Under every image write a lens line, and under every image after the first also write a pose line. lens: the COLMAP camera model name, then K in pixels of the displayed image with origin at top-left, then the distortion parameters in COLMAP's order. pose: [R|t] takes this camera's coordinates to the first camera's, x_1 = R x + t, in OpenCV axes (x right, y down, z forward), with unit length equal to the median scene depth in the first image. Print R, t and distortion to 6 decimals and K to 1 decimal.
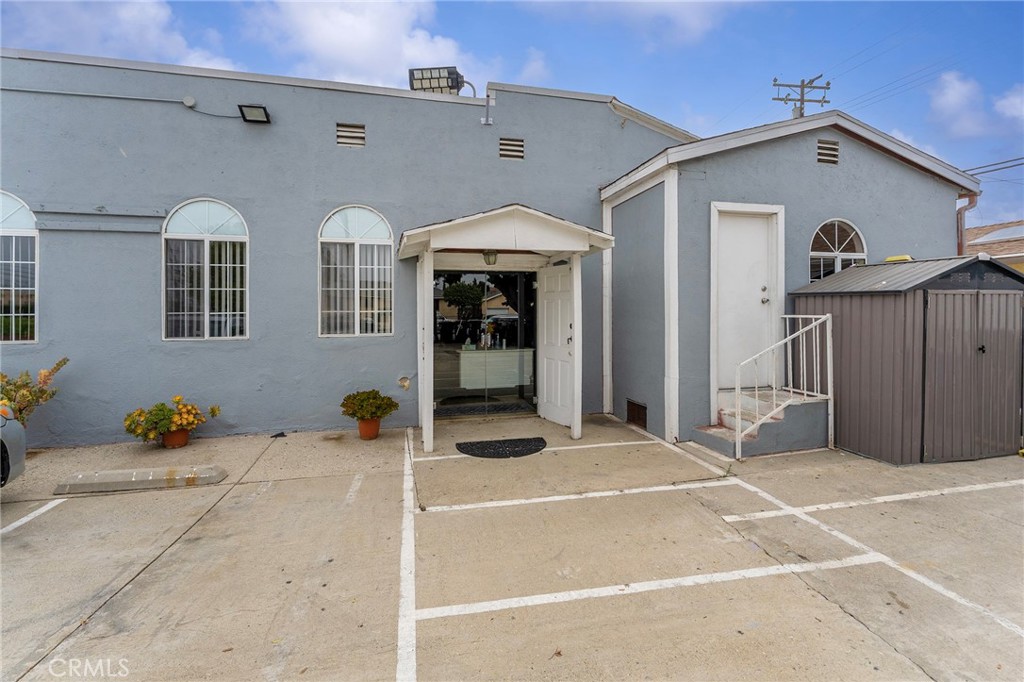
lens RADIAL K [[442.9, 0, 507.1], [0, 442.9, 308.8], [0, 0, 1]] dist [-0.003558, 0.000448]
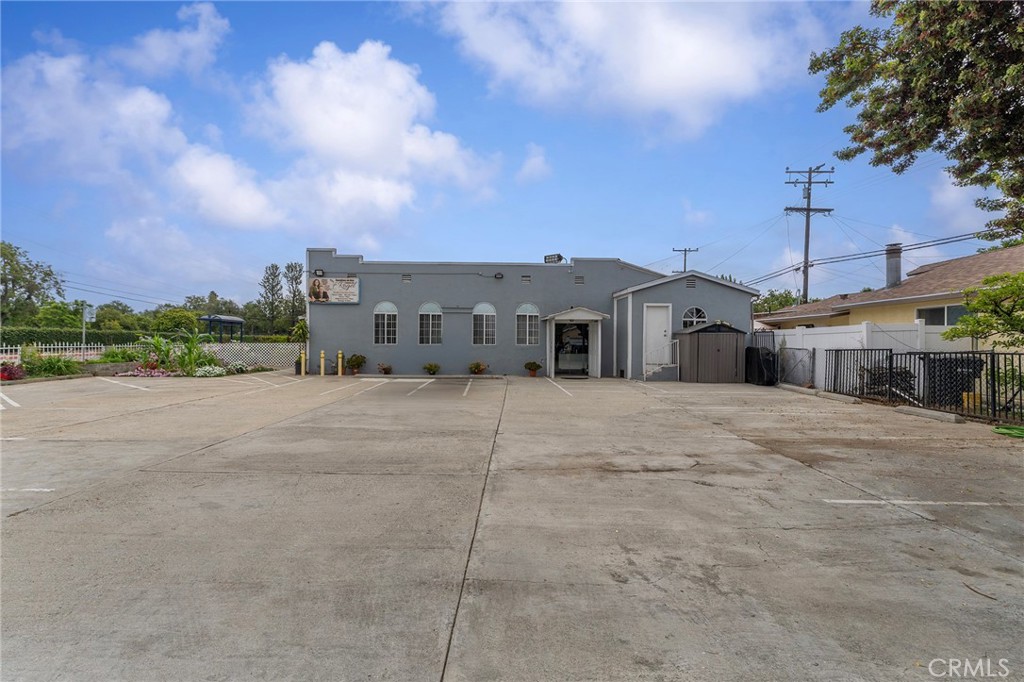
lens RADIAL K [[442.9, 0, 502.3], [0, 442.9, 337.9], [0, 0, 1]] dist [-0.003558, 0.000448]
pose [[0.985347, 0.012901, -0.170070, 0.012123], [-0.014272, 0.999875, -0.006841, 0.034743], [0.169961, 0.009168, 0.985408, -2.057567]]
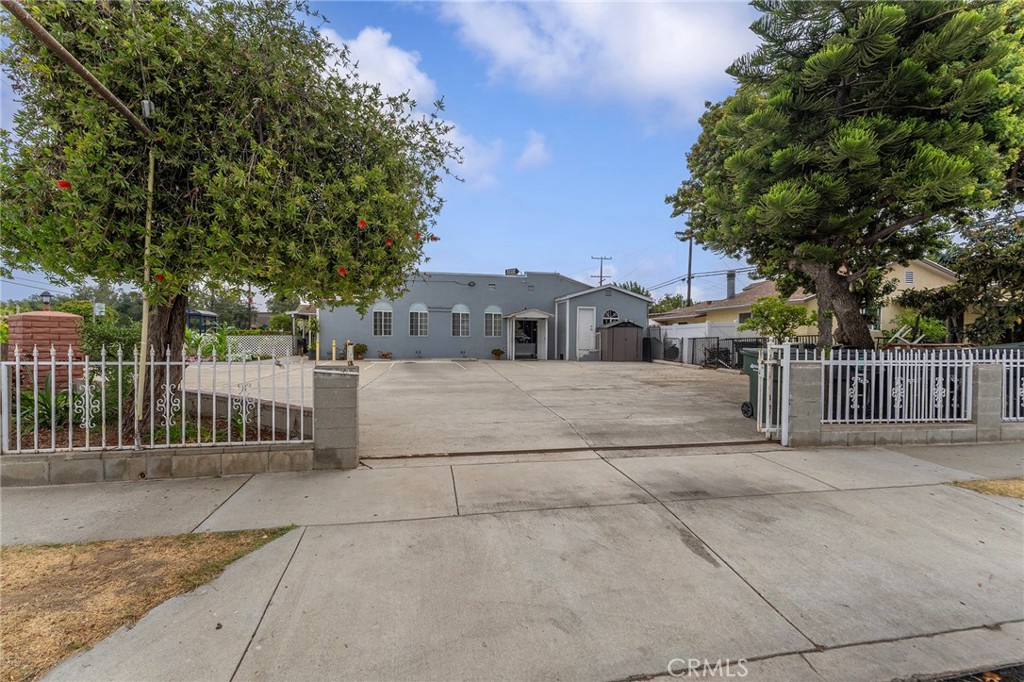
lens RADIAL K [[442.9, 0, 520.3], [0, 442.9, 341.2], [0, 0, 1]] dist [-0.003558, 0.000448]
pose [[0.998908, 0.013424, 0.044747, -0.268368], [-0.013752, 0.999881, 0.007037, 0.073263], [-0.044647, -0.007645, 0.998974, -3.086582]]
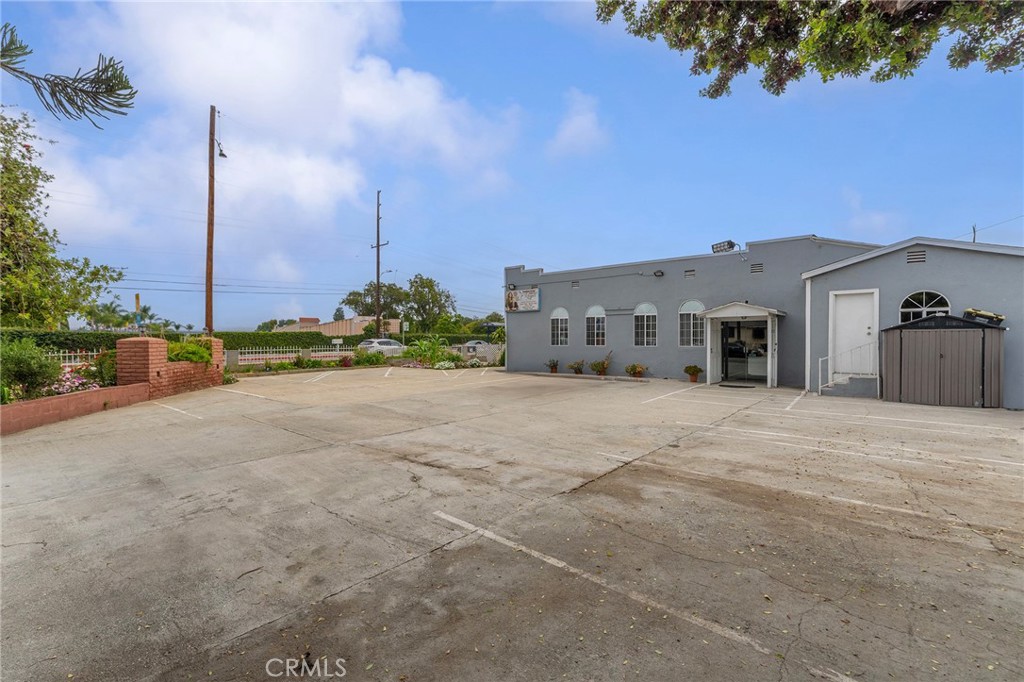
lens RADIAL K [[442.9, 0, 529.8], [0, 442.9, 339.2], [0, 0, 1]] dist [-0.003558, 0.000448]
pose [[0.651920, 0.005717, -0.758266, 1.106163], [-0.002708, 0.999983, 0.005211, 0.002768], [0.758283, -0.001344, 0.651924, -1.583295]]
